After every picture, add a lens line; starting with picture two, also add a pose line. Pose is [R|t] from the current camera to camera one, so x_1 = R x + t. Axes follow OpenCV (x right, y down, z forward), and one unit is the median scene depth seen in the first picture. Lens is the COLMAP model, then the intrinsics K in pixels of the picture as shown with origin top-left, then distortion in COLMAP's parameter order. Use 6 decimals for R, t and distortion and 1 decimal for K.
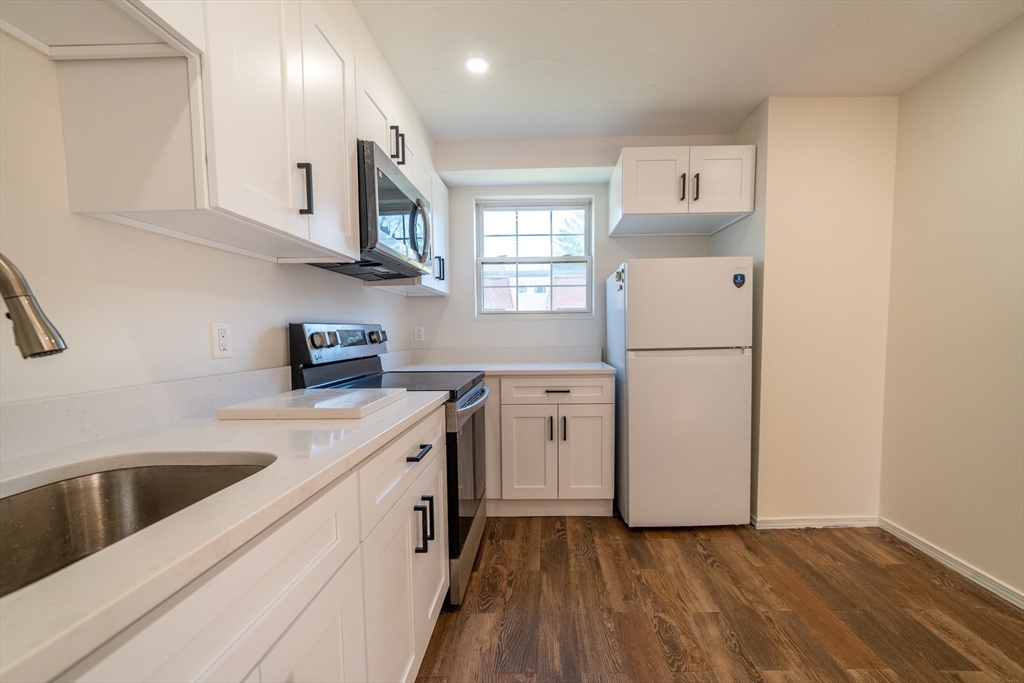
lens RADIAL K [[398.9, 0, 538.5], [0, 398.9, 361.5], [0, 0, 1]] dist [-0.021535, 0.007746]
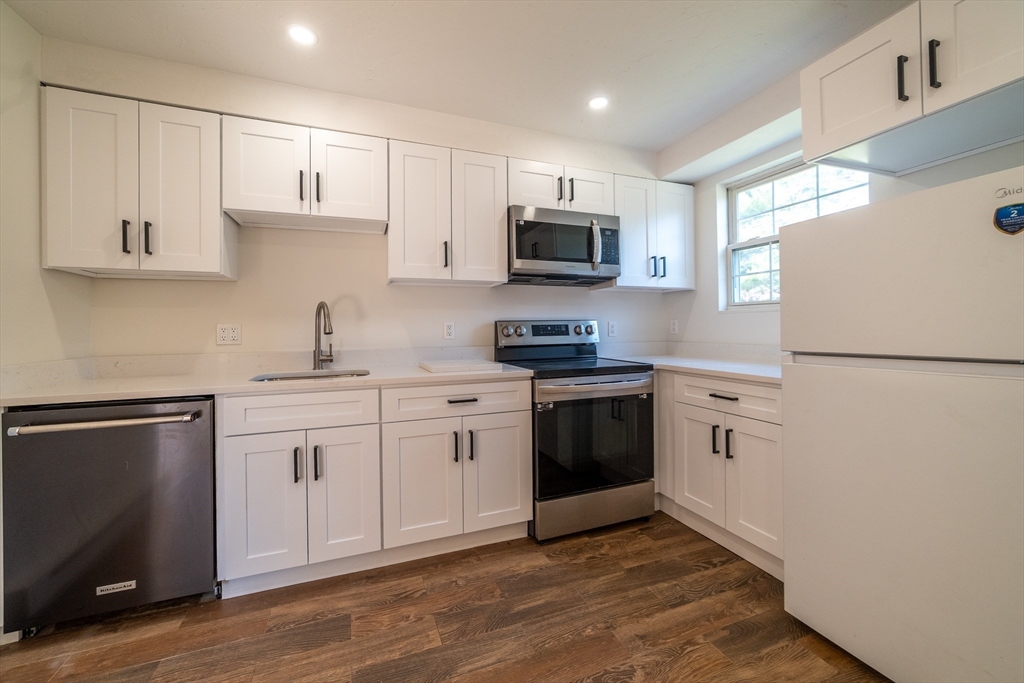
lens RADIAL K [[398.9, 0, 520.4], [0, 398.9, 327.6], [0, 0, 1]] dist [-0.021535, 0.007746]
pose [[0.394412, 0.007657, -0.918902, 0.736028], [-0.063900, 0.997773, -0.019113, -0.031638], [0.916709, 0.066256, 0.394023, 0.309583]]
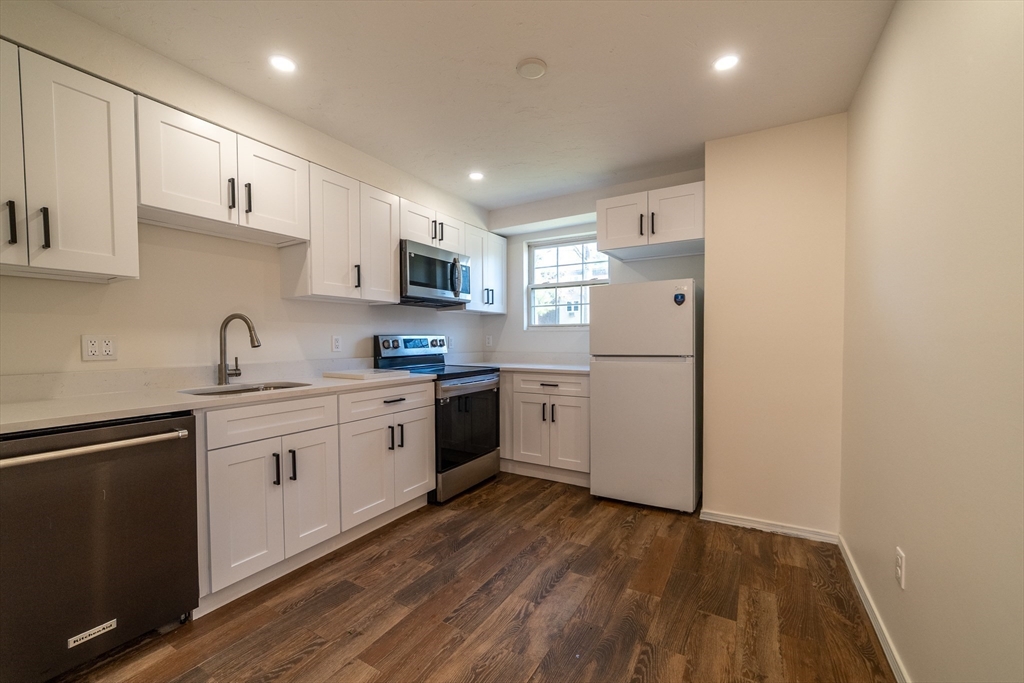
lens RADIAL K [[398.9, 0, 517.5], [0, 398.9, 355.8], [0, 0, 1]] dist [-0.021535, 0.007746]
pose [[0.875478, 0.028895, -0.482394, 0.688493], [-0.043391, 0.998879, -0.018918, 0.007342], [0.481306, 0.037494, 0.875750, -0.272536]]
